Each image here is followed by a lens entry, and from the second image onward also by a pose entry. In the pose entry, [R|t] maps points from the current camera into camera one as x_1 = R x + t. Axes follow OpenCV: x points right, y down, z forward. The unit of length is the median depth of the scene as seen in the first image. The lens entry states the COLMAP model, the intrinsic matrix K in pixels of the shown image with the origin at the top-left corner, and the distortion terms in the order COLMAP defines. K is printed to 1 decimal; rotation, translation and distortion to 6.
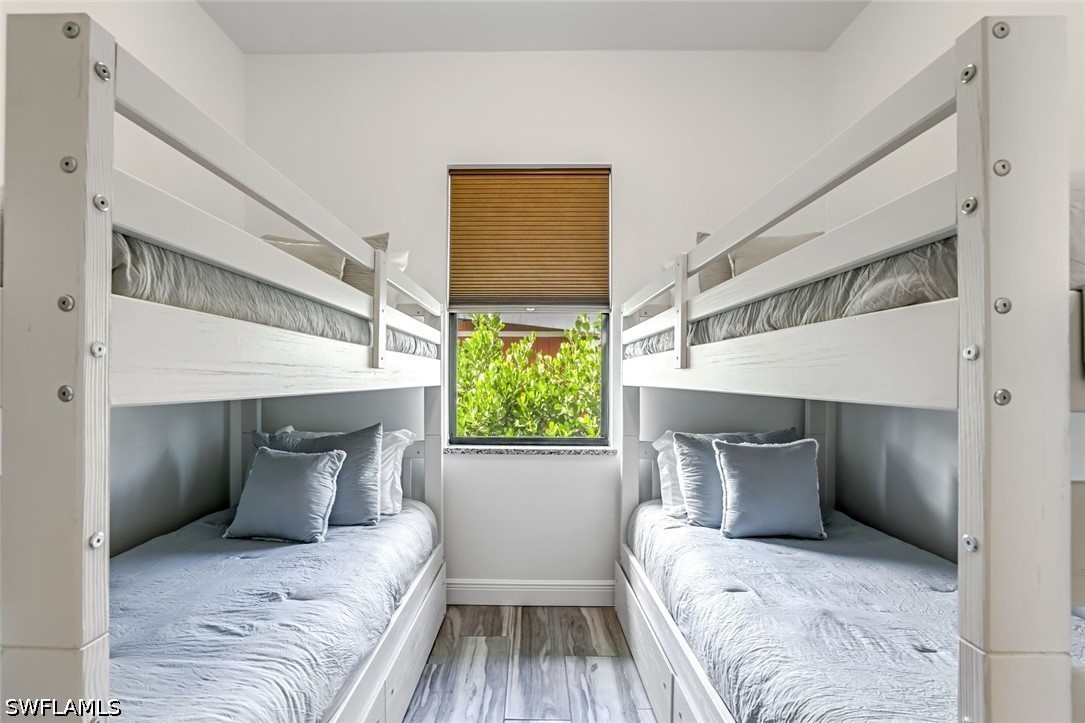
lens RADIAL K [[470.3, 0, 531.9], [0, 470.3, 386.1], [0, 0, 1]] dist [-0.023970, 0.001140]
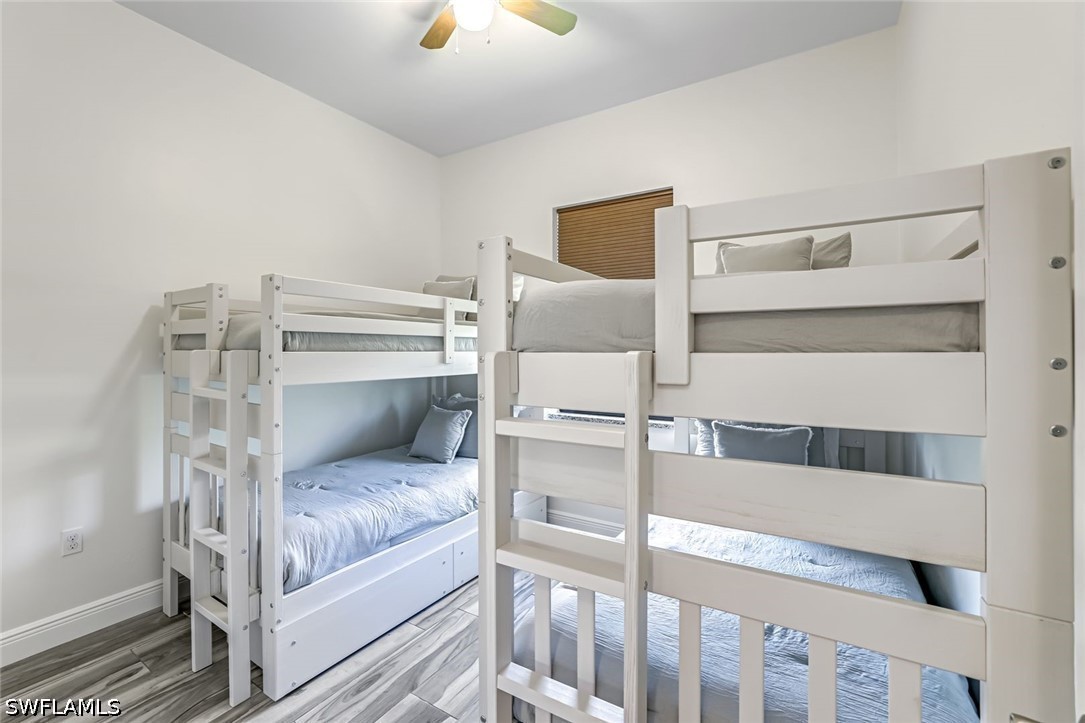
lens RADIAL K [[470.3, 0, 543.8], [0, 470.3, 357.2], [0, 0, 1]] dist [-0.023970, 0.001140]
pose [[0.858204, 0.004905, -0.513285, 0.701300], [-0.005609, 0.999984, 0.000178, -0.049945], [0.513277, 0.002726, 0.858218, -0.265700]]
